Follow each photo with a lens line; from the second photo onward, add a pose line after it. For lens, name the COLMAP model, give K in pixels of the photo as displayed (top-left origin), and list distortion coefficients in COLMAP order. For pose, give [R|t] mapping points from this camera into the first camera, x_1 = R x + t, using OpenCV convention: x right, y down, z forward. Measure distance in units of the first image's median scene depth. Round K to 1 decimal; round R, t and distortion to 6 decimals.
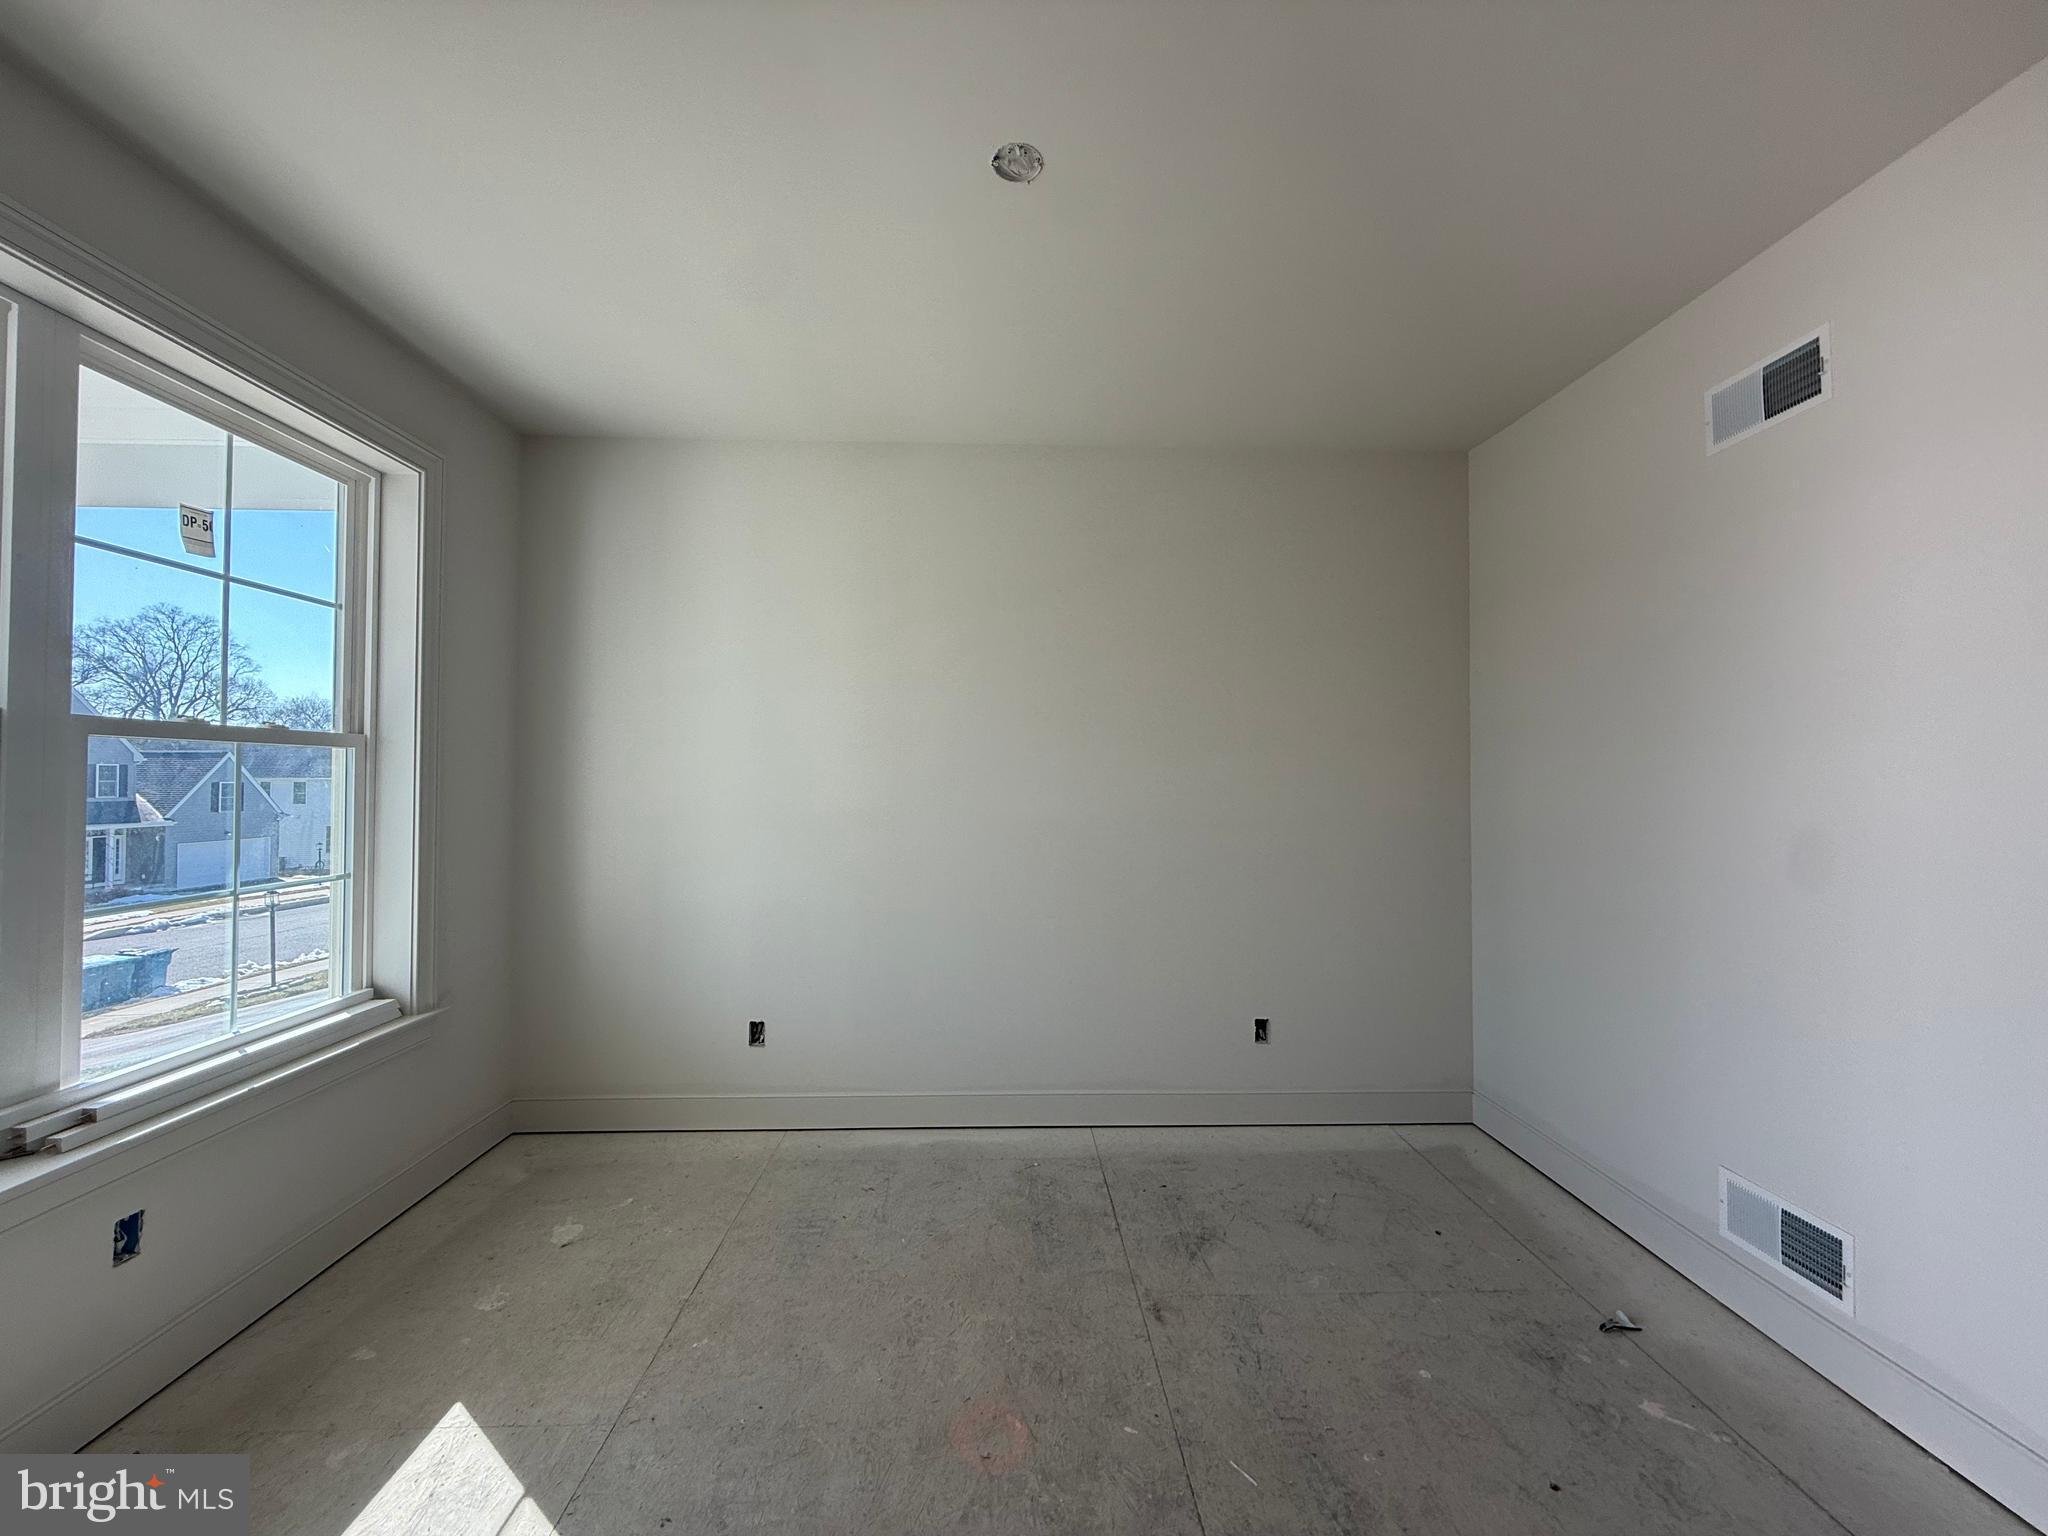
lens RADIAL K [[820.4, 0, 1023.9], [0, 820.4, 763.2], [0, 0, 1]] dist [-0.001957, 0.000690]
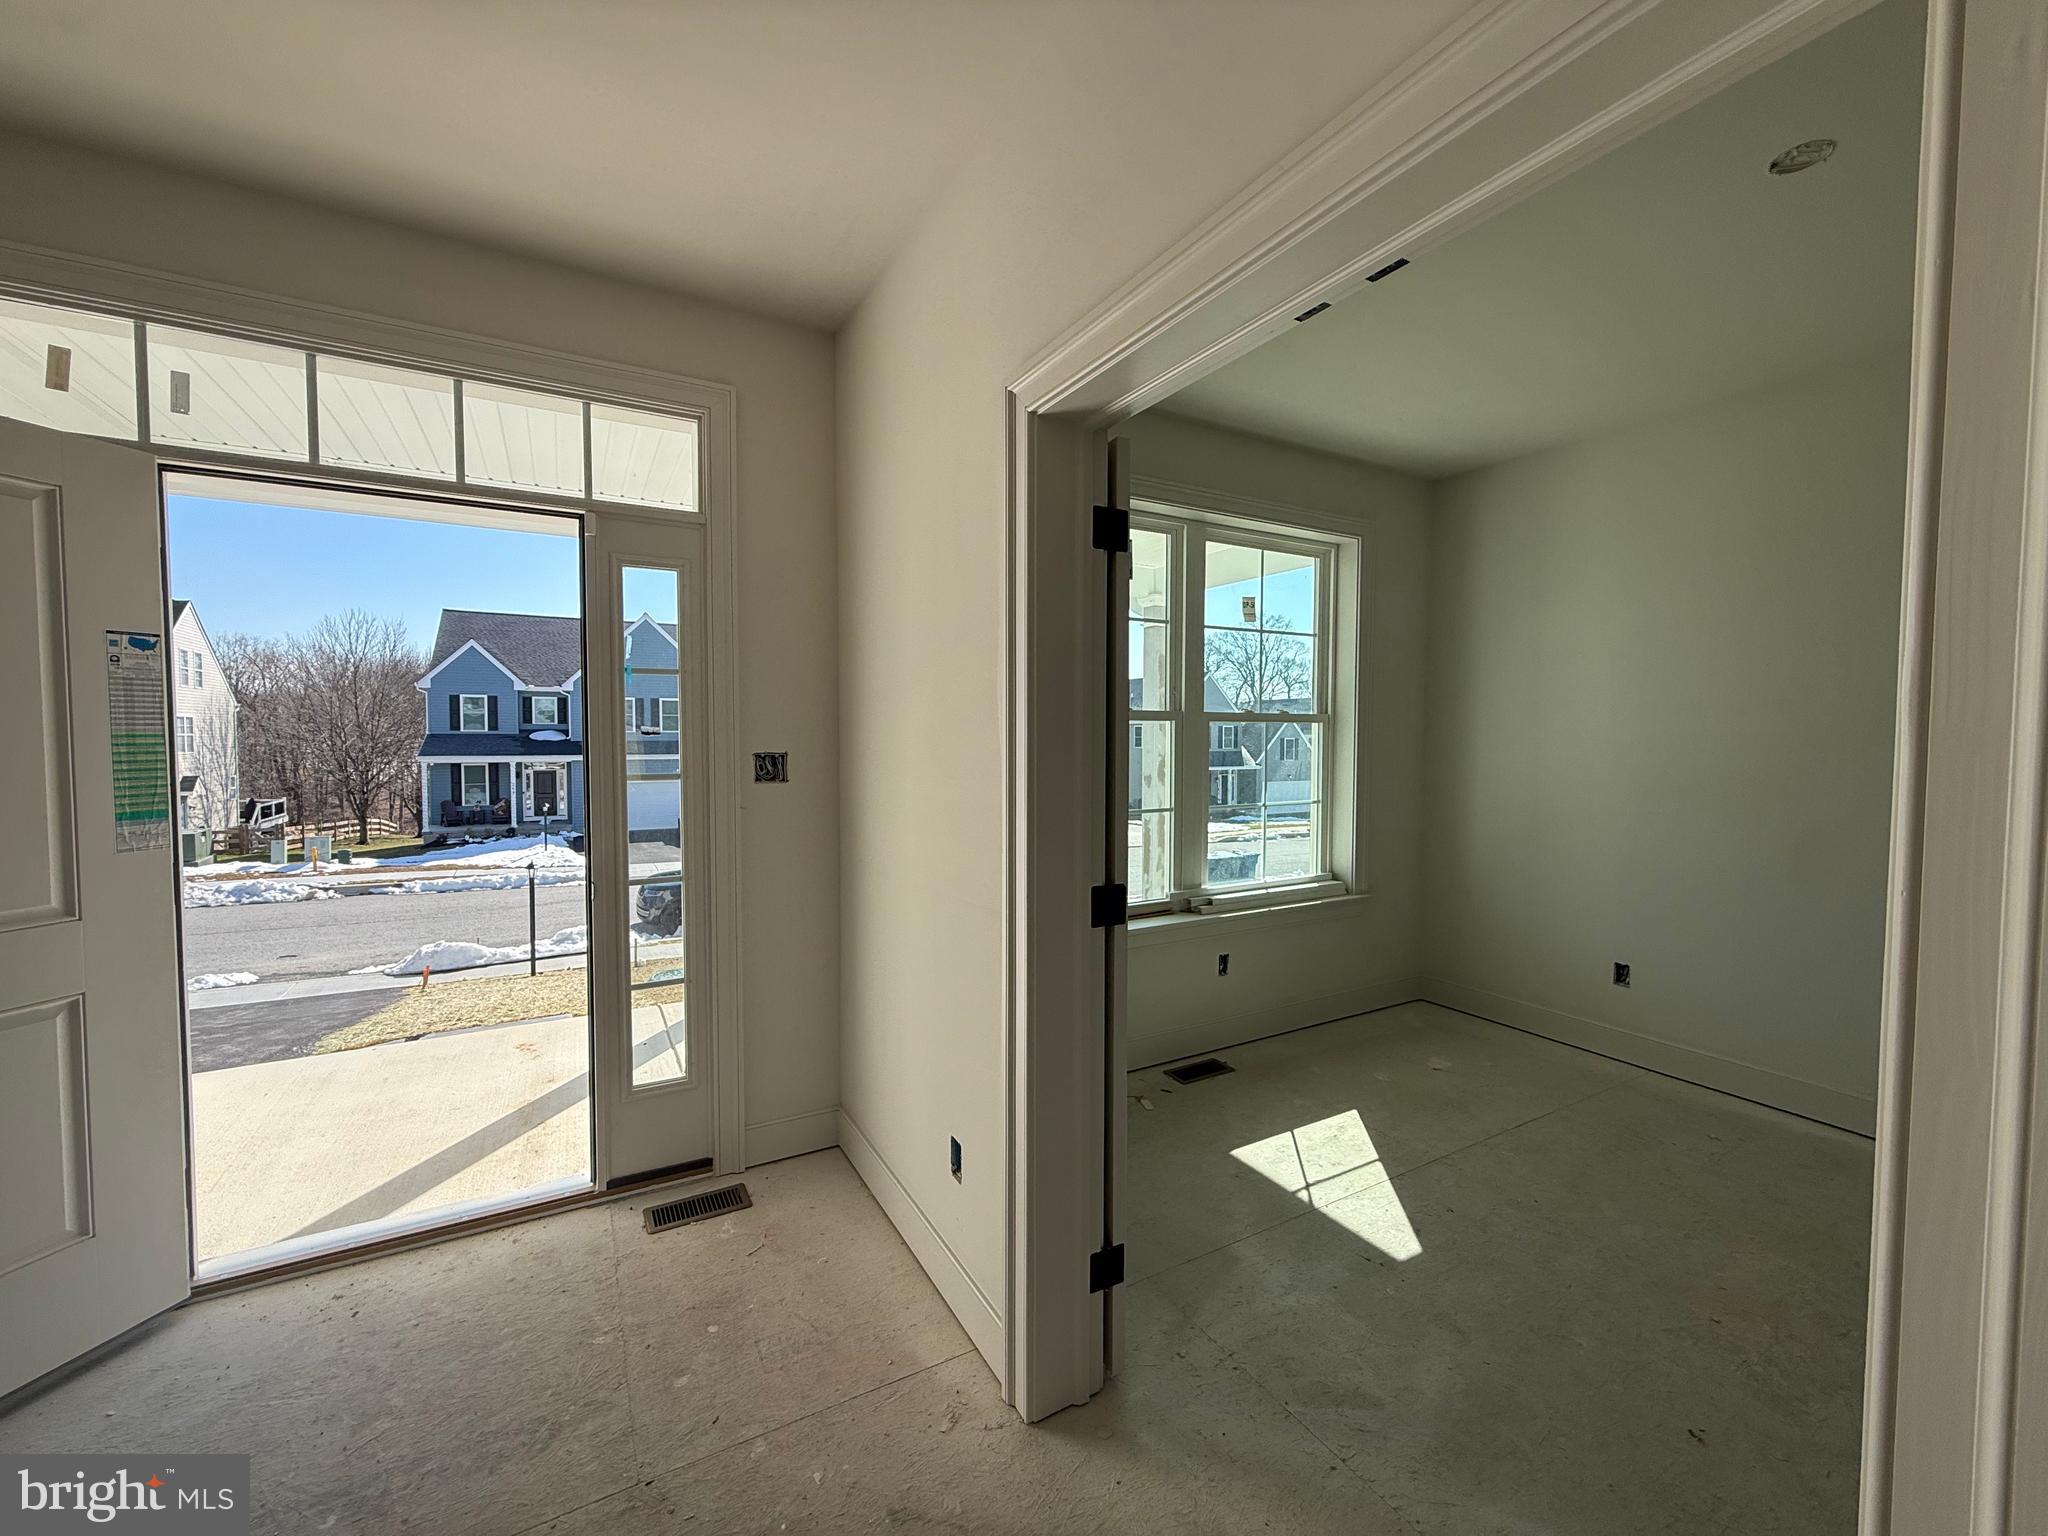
lens RADIAL K [[820.4, 0, 1027.6], [0, 820.4, 765.8], [0, 0, 1]] dist [-0.001957, 0.000690]
pose [[0.469592, 0.033282, -0.882256, 0.262563], [0.016113, 0.998800, 0.046255, -0.014510], [0.882736, -0.035937, 0.468493, -0.210770]]
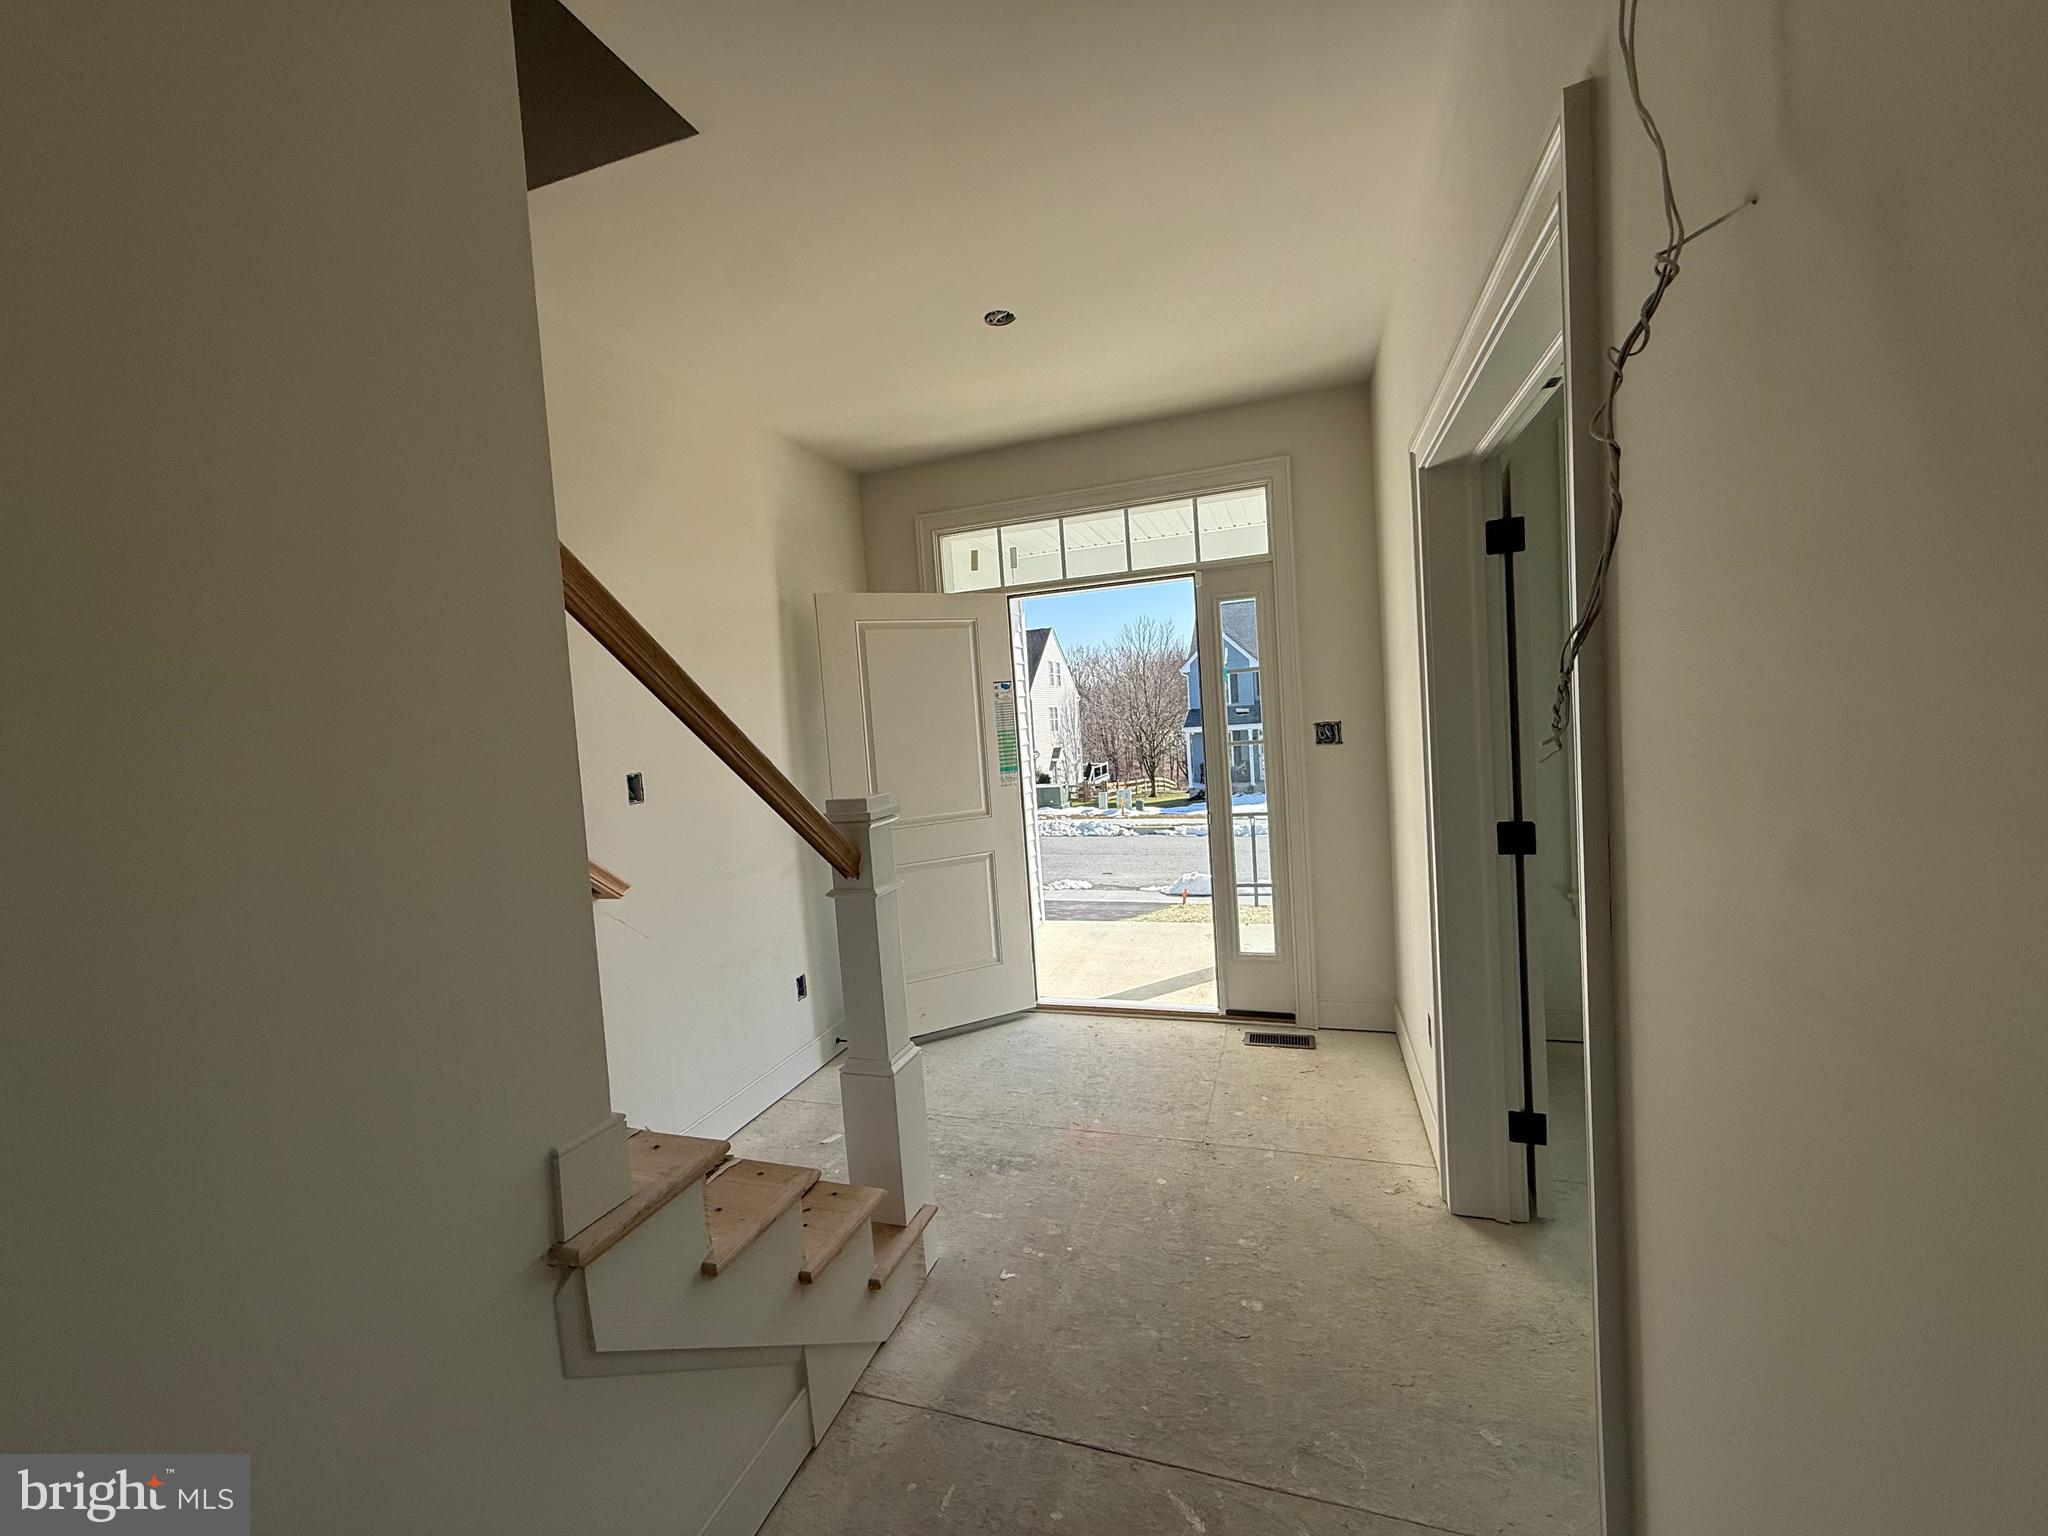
lens RADIAL K [[820.4, 0, 1024.6], [0, 820.4, 768.6], [0, 0, 1]] dist [-0.001957, 0.000690]
pose [[-0.340985, 0.078433, -0.936791, 0.966431], [0.087388, 0.994843, 0.051485, -0.034800], [0.935998, -0.064308, -0.346080, 0.134764]]
